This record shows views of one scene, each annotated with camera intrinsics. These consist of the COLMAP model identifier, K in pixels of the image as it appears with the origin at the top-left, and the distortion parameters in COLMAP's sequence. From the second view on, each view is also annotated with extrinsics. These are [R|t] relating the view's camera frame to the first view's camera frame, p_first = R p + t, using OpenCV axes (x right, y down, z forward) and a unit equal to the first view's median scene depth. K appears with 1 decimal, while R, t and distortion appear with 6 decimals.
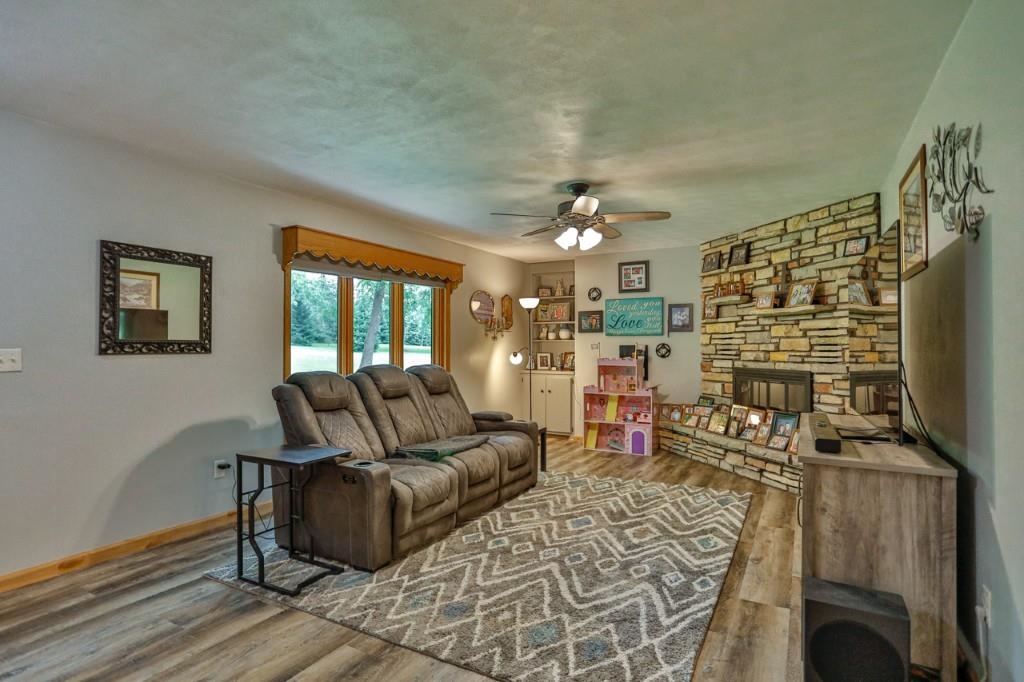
lens RADIAL K [[538.2, 0, 509.8], [0, 538.2, 339.5], [0, 0, 1]] dist [-0.035723, 0.011675]
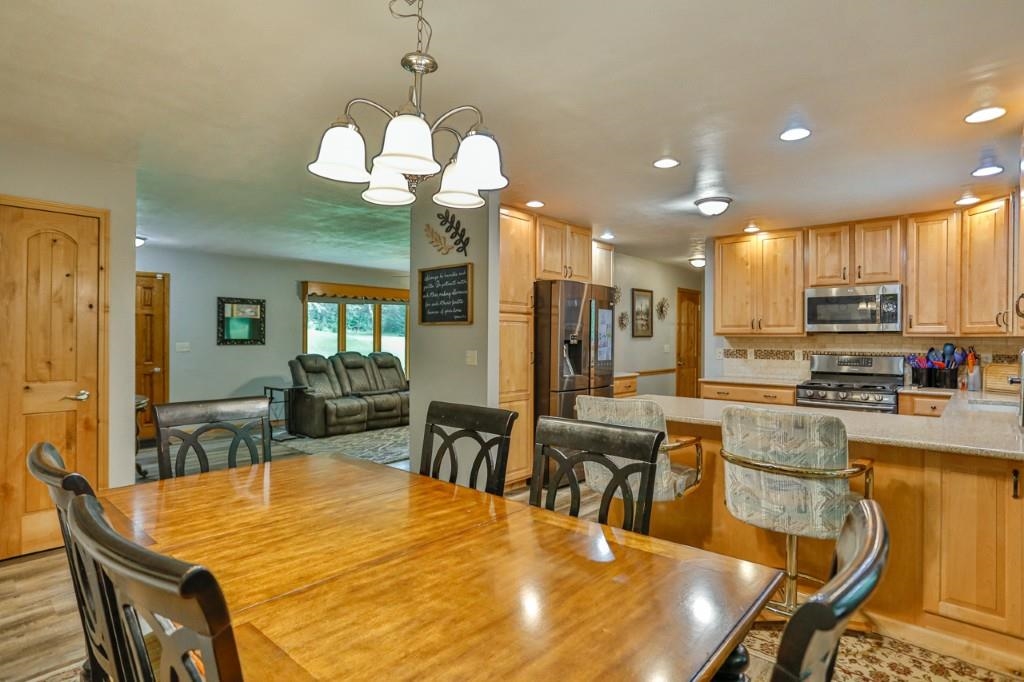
lens RADIAL K [[538.2, 0, 501.6], [0, 538.2, 340.3], [0, 0, 1]] dist [-0.035723, 0.011675]
pose [[0.973312, 0.008173, -0.229338, 0.686823], [-0.003971, 0.999816, 0.018774, -0.029257], [0.229450, -0.017362, 0.973166, -0.701690]]
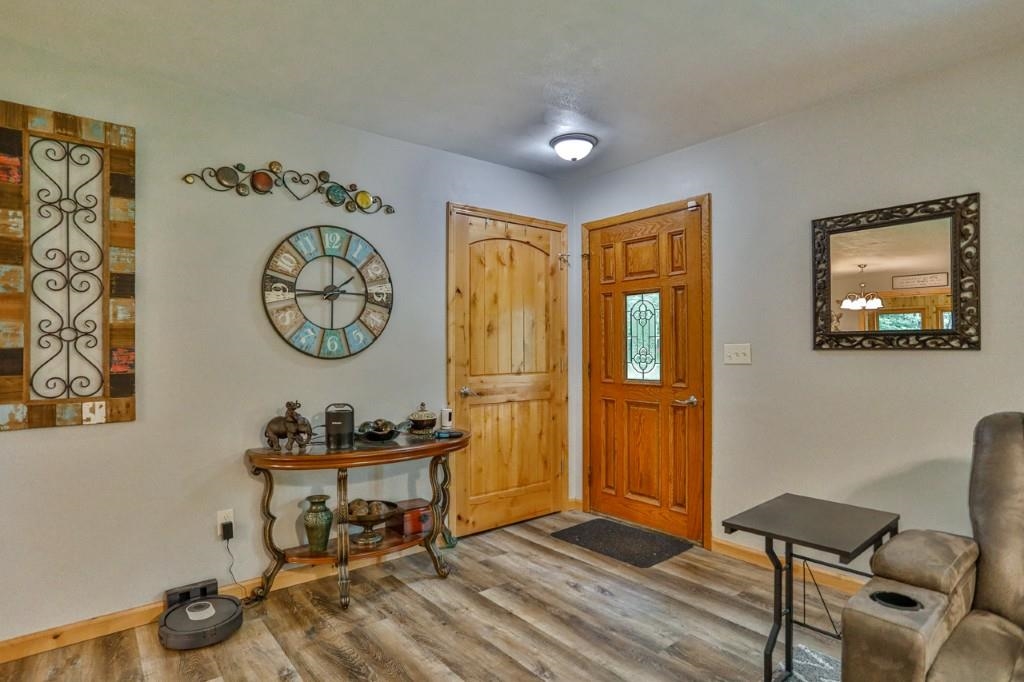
lens RADIAL K [[538.2, 0, 504.2], [0, 538.2, 345.0], [0, 0, 1]] dist [-0.035723, 0.011675]
pose [[-0.393520, -0.000652, -0.919316, 0.168753], [0.014729, 0.999867, -0.007014, 0.013117], [0.919198, -0.016300, -0.393458, 0.586229]]
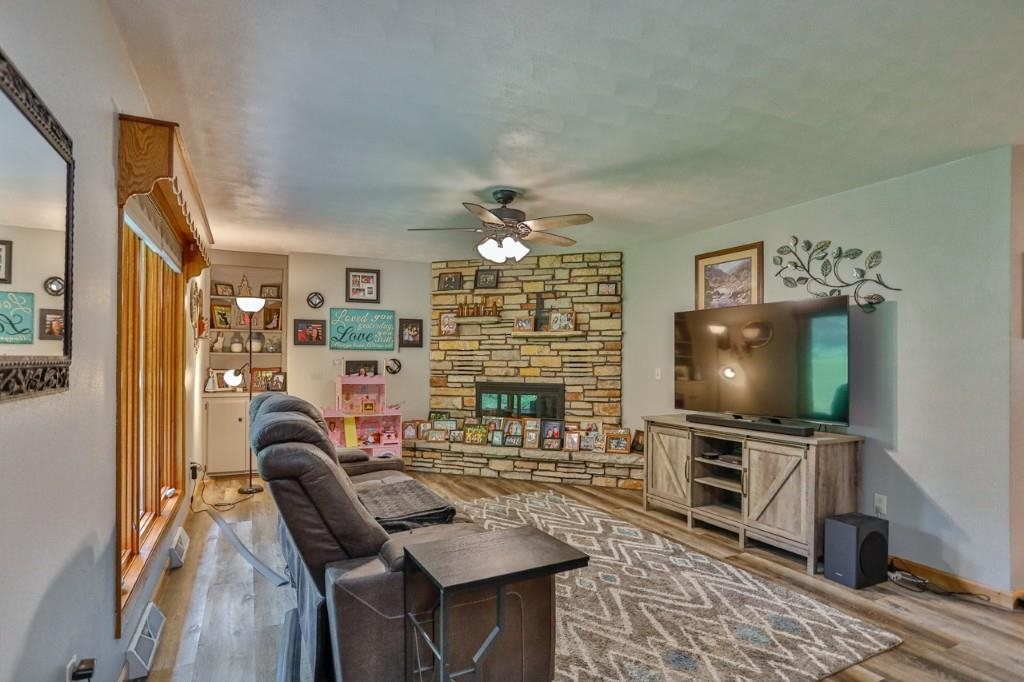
lens RADIAL K [[538.2, 0, 520.3], [0, 538.2, 358.8], [0, 0, 1]] dist [-0.035723, 0.011675]
pose [[0.554717, 0.003528, 0.832032, -0.610135], [-0.017228, 0.999825, 0.007247, -0.006262], [-0.831861, -0.018354, 0.554681, 0.442740]]
